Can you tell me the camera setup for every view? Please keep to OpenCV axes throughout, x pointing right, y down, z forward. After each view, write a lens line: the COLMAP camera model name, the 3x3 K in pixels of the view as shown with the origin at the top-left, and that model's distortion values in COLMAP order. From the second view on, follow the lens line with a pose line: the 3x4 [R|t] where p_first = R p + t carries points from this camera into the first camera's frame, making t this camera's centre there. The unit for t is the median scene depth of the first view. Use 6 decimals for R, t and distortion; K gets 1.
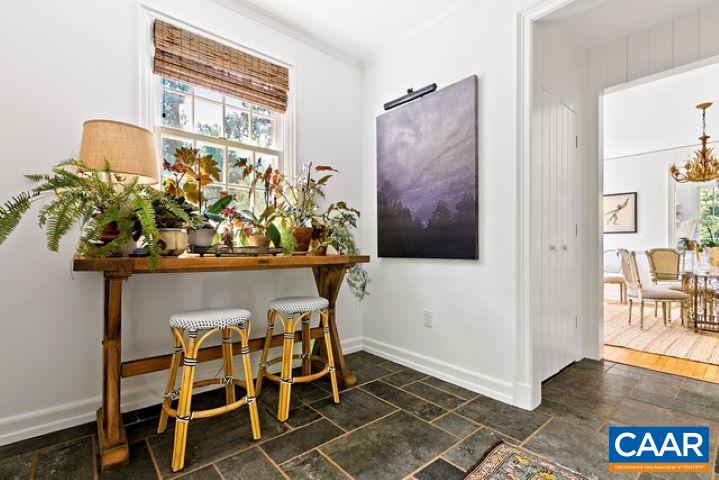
lens RADIAL K [[328.0, 0, 357.4], [0, 328.0, 244.3], [0, 0, 1]] dist [-0.004031, -0.000867]
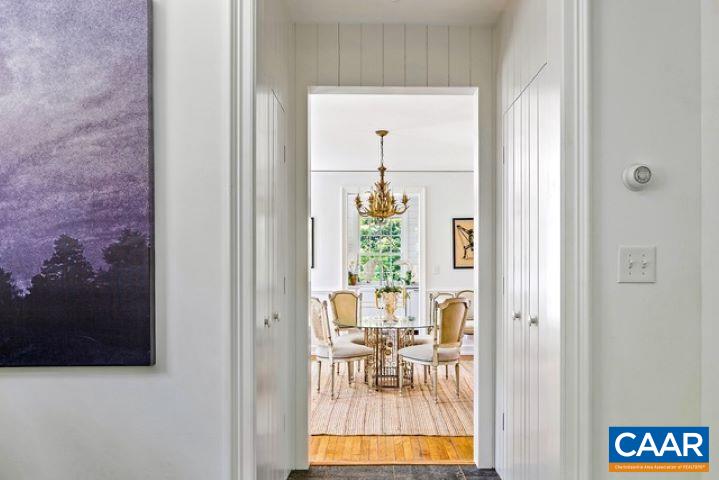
lens RADIAL K [[484.1, 0, 356.8], [0, 484.1, 261.6], [0, 0, 1]] dist [-0.008404, -0.001907]
pose [[0.637220, -0.000693, 0.770681, -0.003059], [-0.010242, 0.999904, 0.009367, -0.106570], [-0.770614, -0.013862, 0.637152, 0.257100]]
